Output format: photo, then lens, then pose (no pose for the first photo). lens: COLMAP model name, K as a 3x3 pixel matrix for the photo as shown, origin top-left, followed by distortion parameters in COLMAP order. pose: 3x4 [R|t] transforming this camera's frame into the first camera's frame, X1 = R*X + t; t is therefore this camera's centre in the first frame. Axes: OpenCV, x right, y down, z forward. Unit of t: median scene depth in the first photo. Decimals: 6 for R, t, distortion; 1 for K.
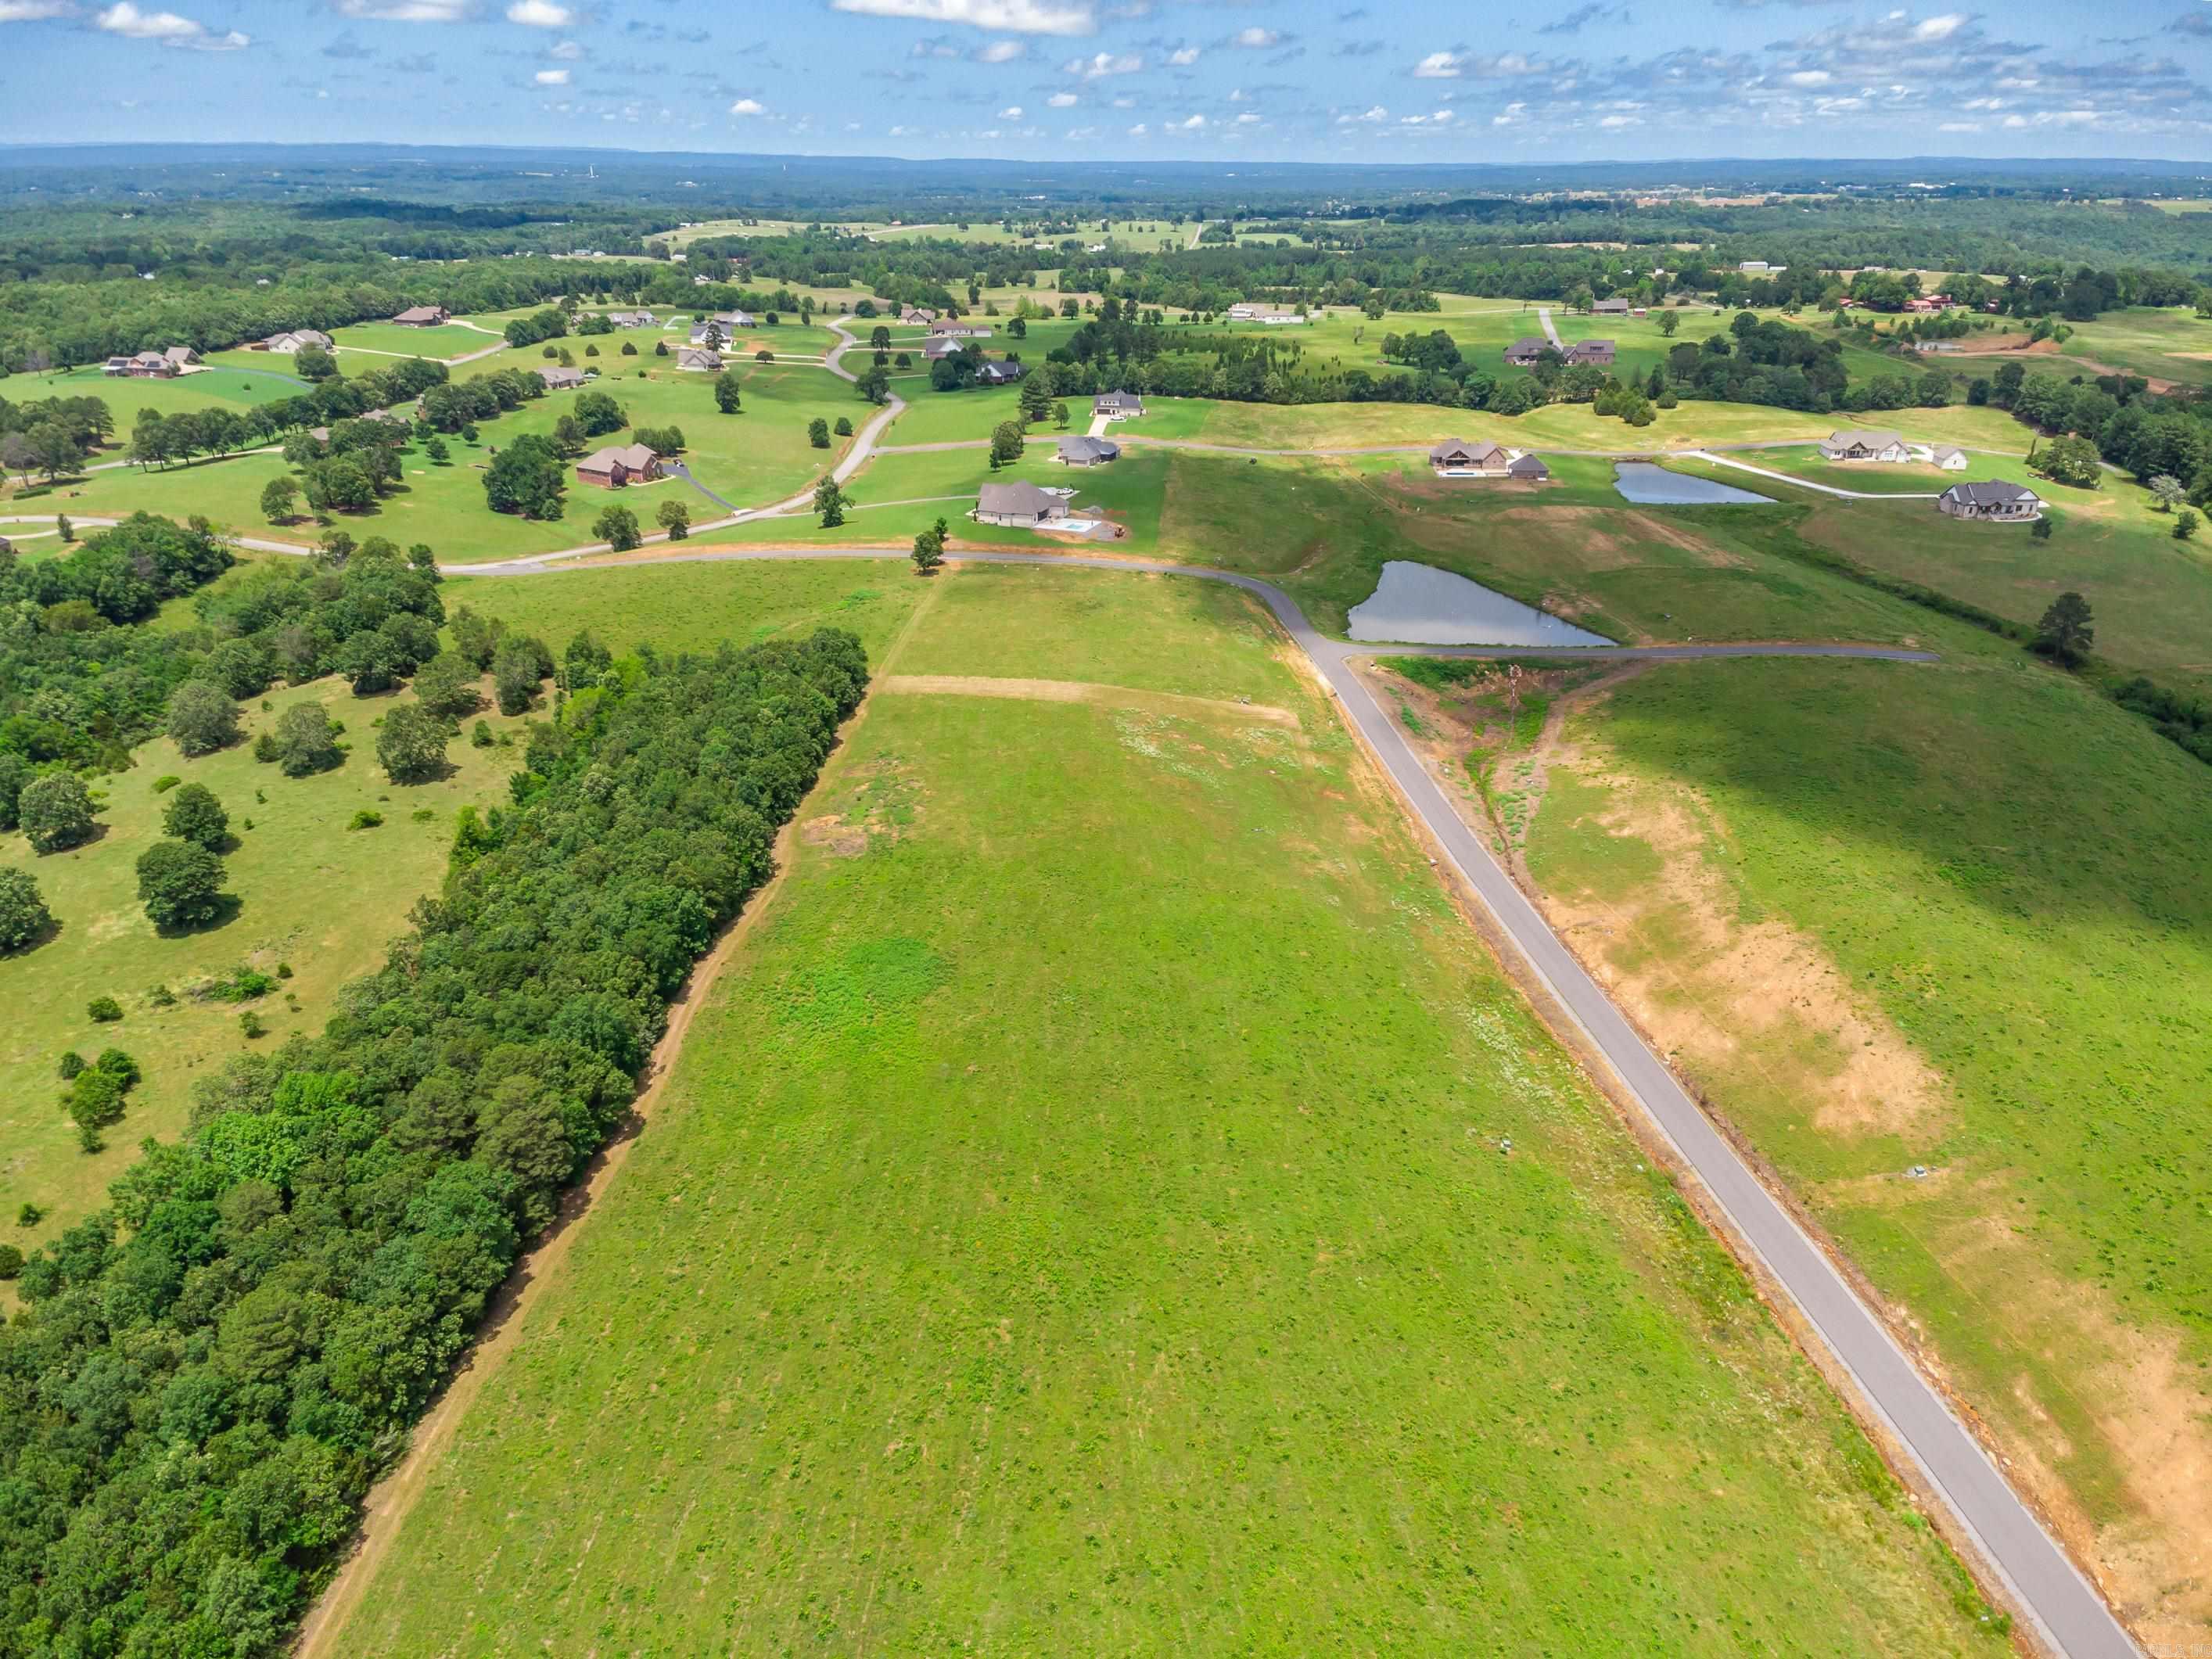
lens RADIAL K [[1549.1, 0, 1105.9], [0, 1549.1, 841.0], [0, 0, 1]] dist [0.247880, -0.274193]
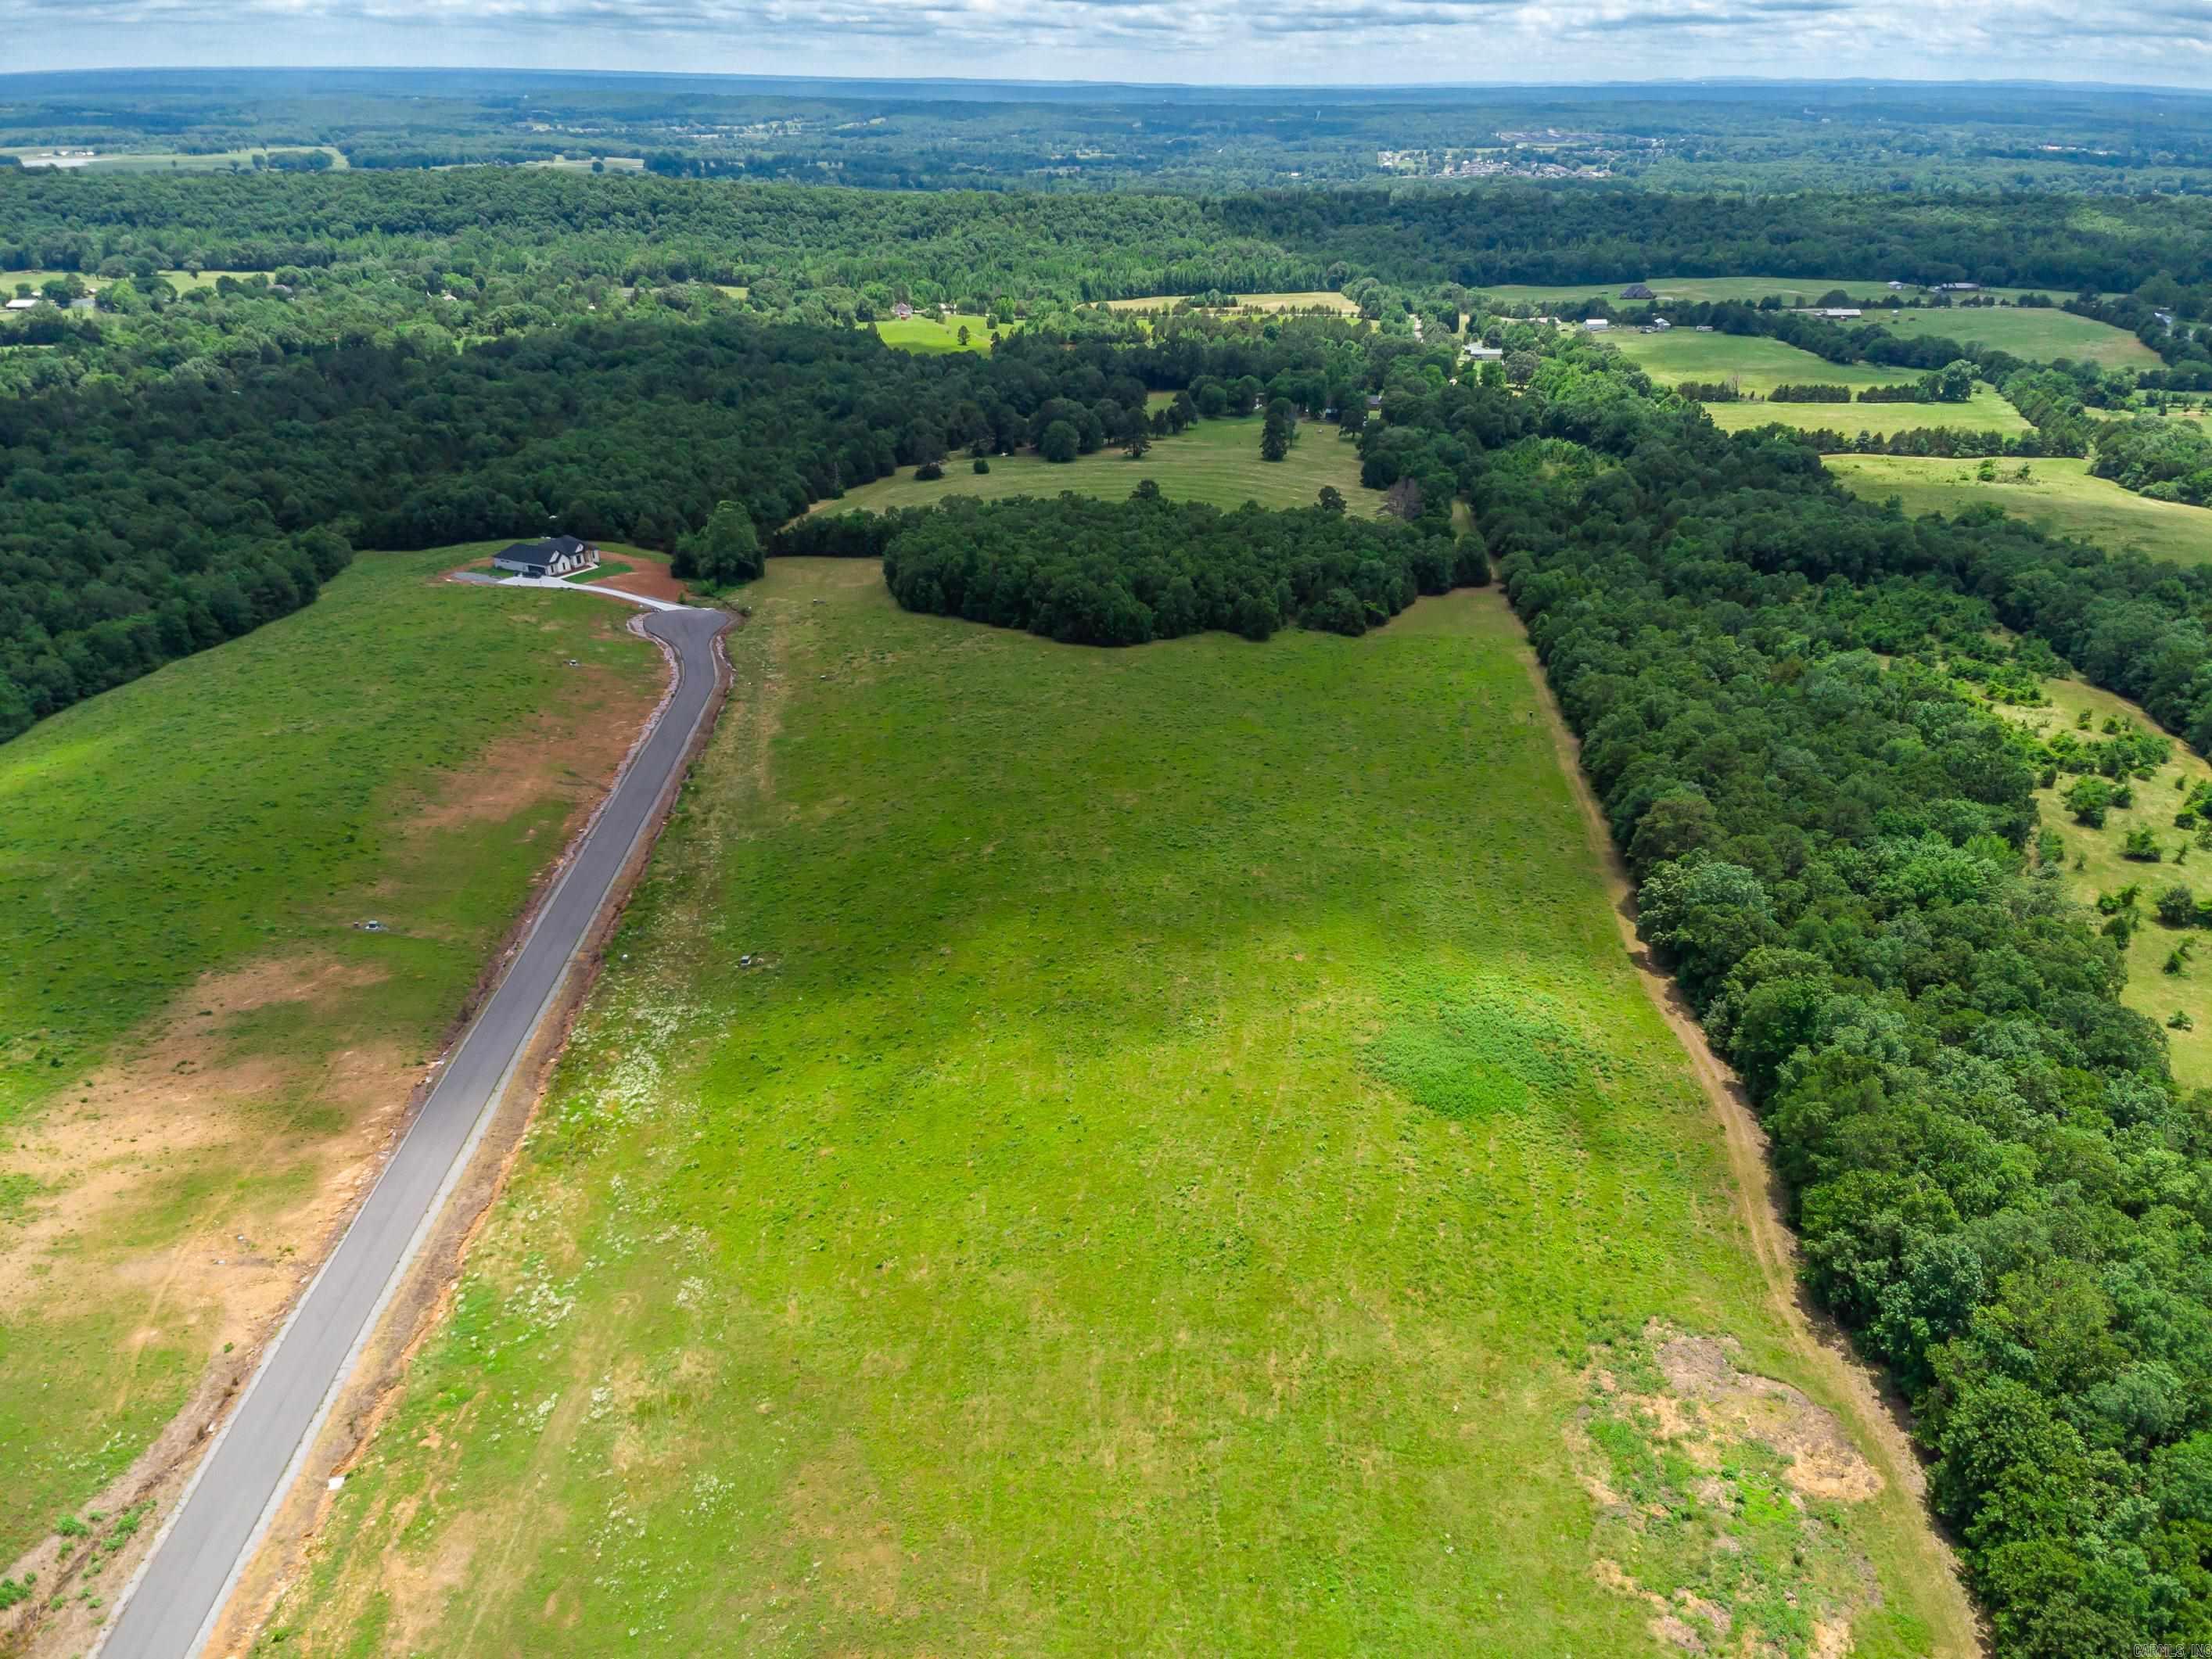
lens RADIAL K [[1549.1, 0, 1105.9], [0, 1549.1, 841.0], [0, 0, 1]] dist [0.247880, -0.274193]
pose [[-0.998019, -0.039529, 0.048938, -0.011271], [0.010211, 0.665815, 0.746047, -0.433088], [-0.062074, 0.745069, -0.664092, 1.172593]]
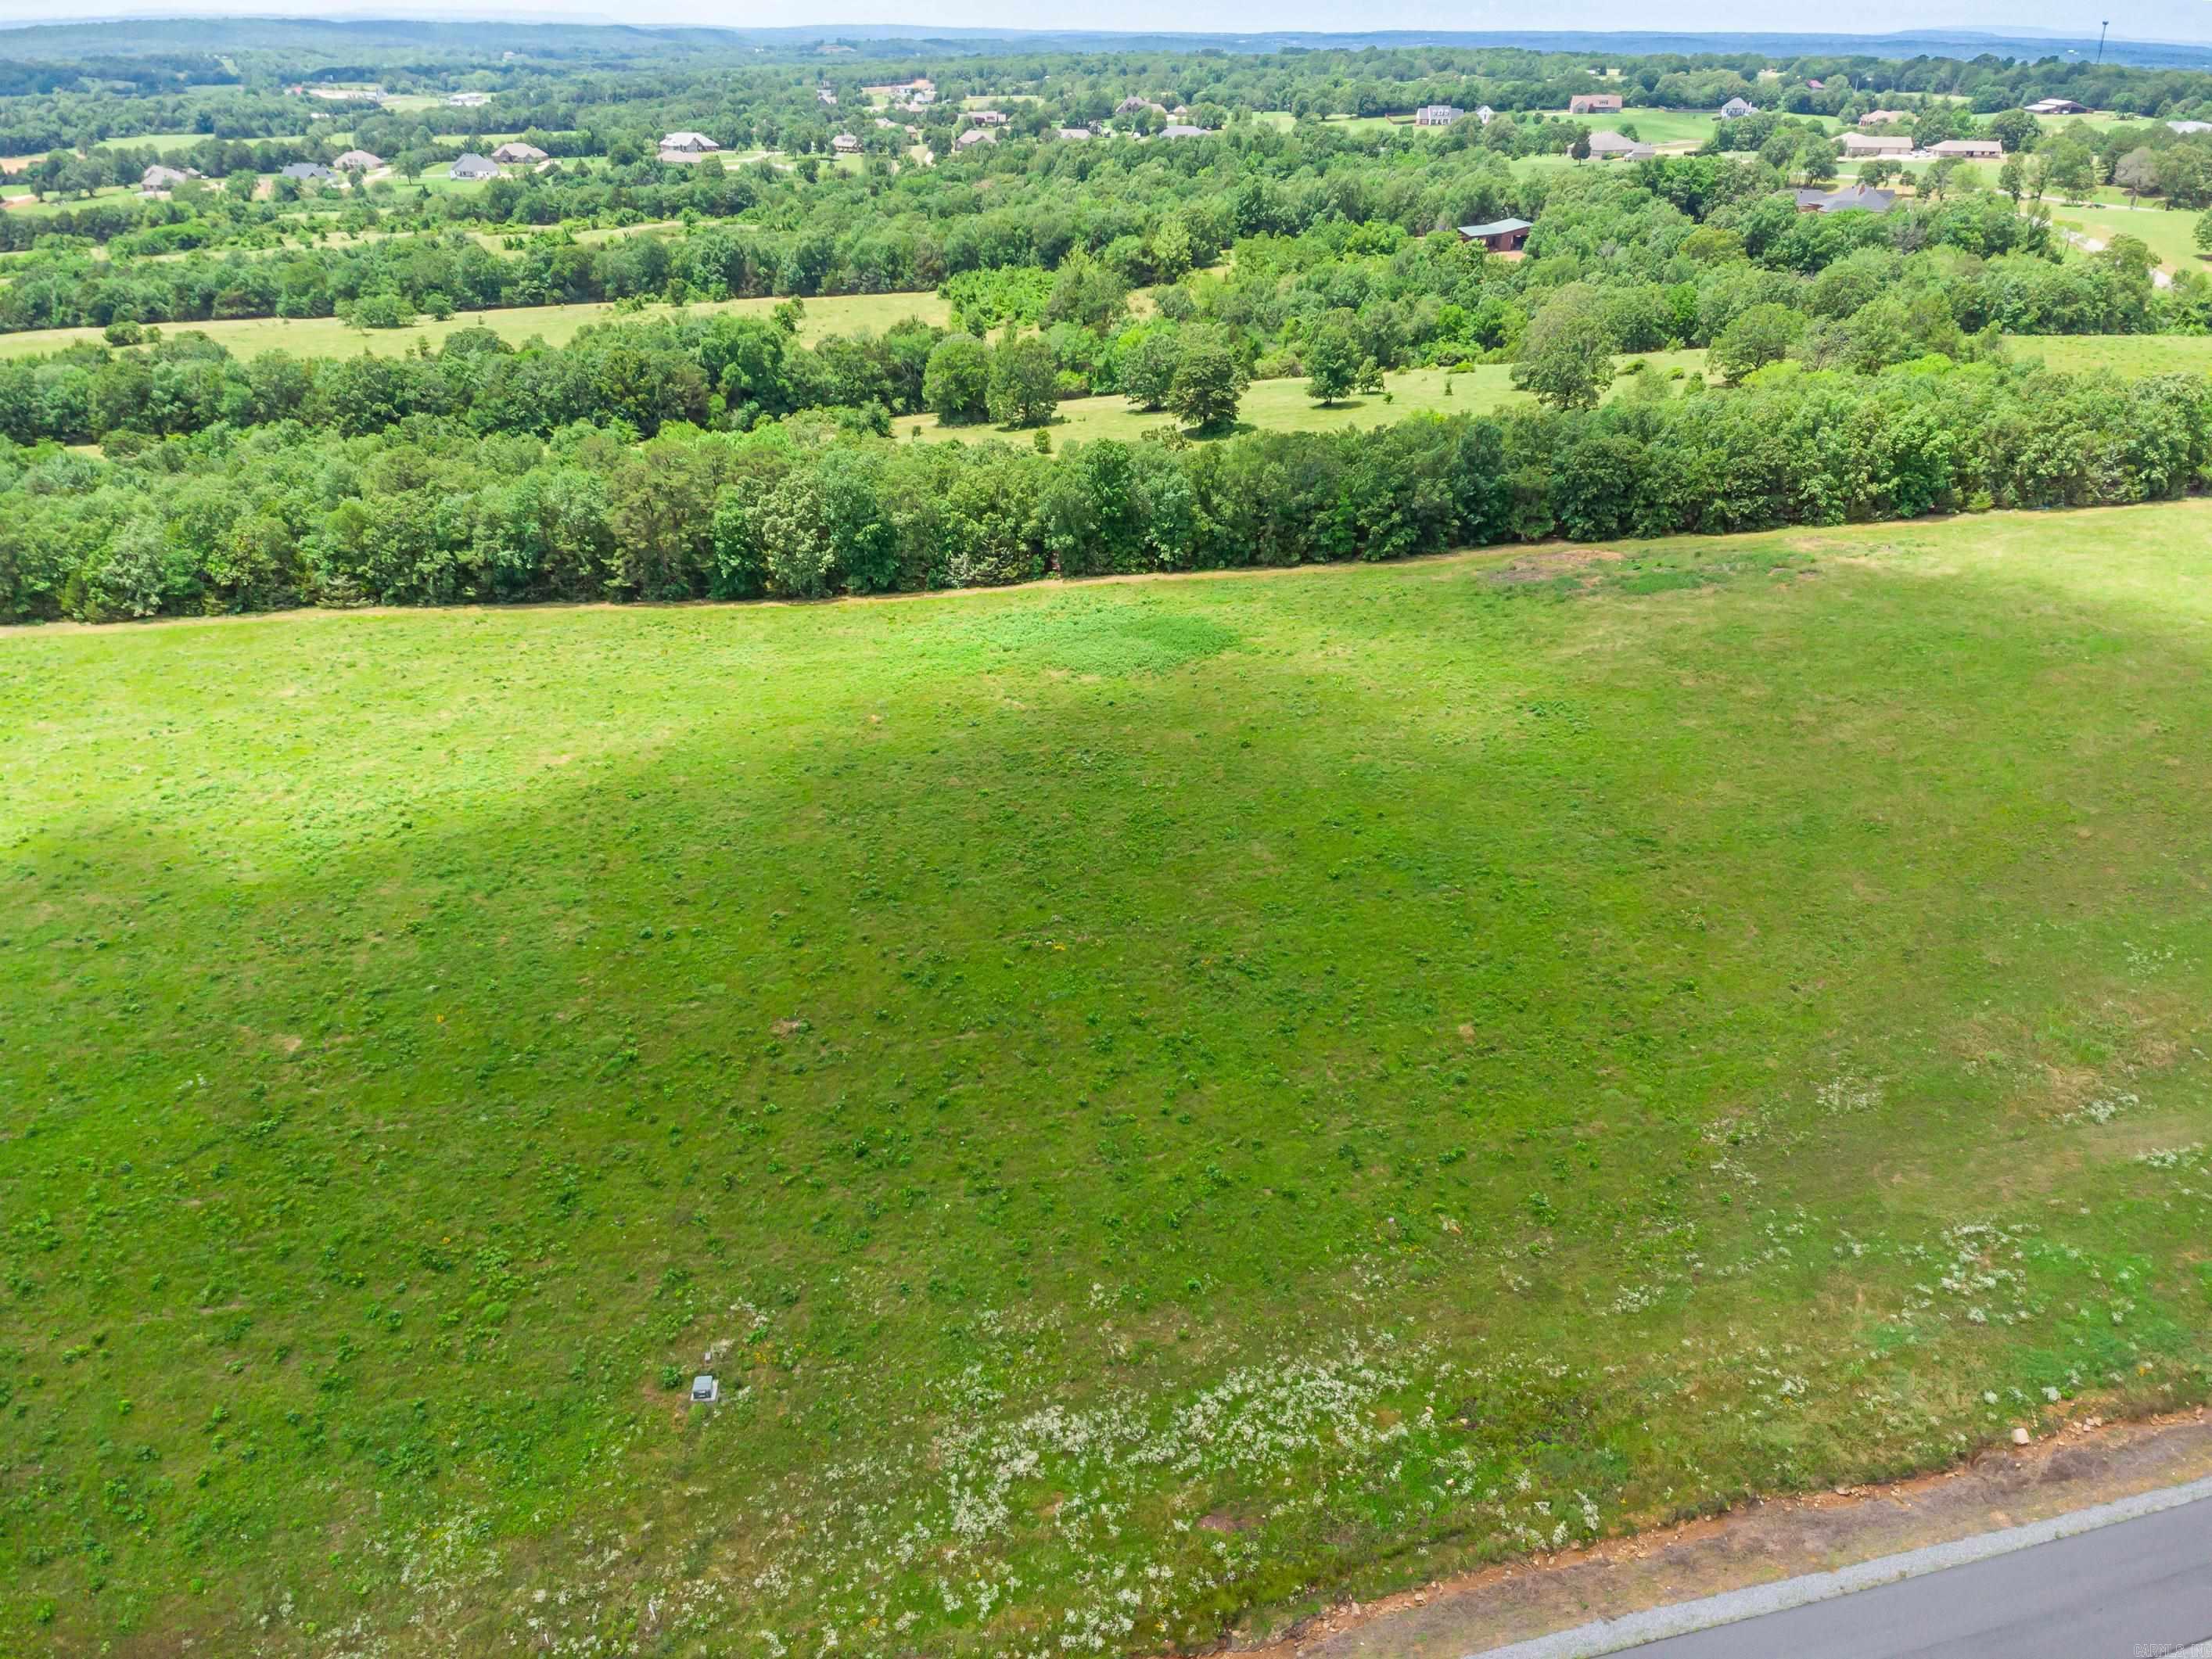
lens RADIAL K [[1549.1, 0, 1105.9], [0, 1549.1, 841.0], [0, 0, 1]] dist [0.247880, -0.274193]
pose [[0.098249, 0.442630, -0.891306, 0.403568], [-0.400055, 0.837650, 0.371886, -0.073179], [0.911210, 0.320034, 0.259375, 0.704387]]
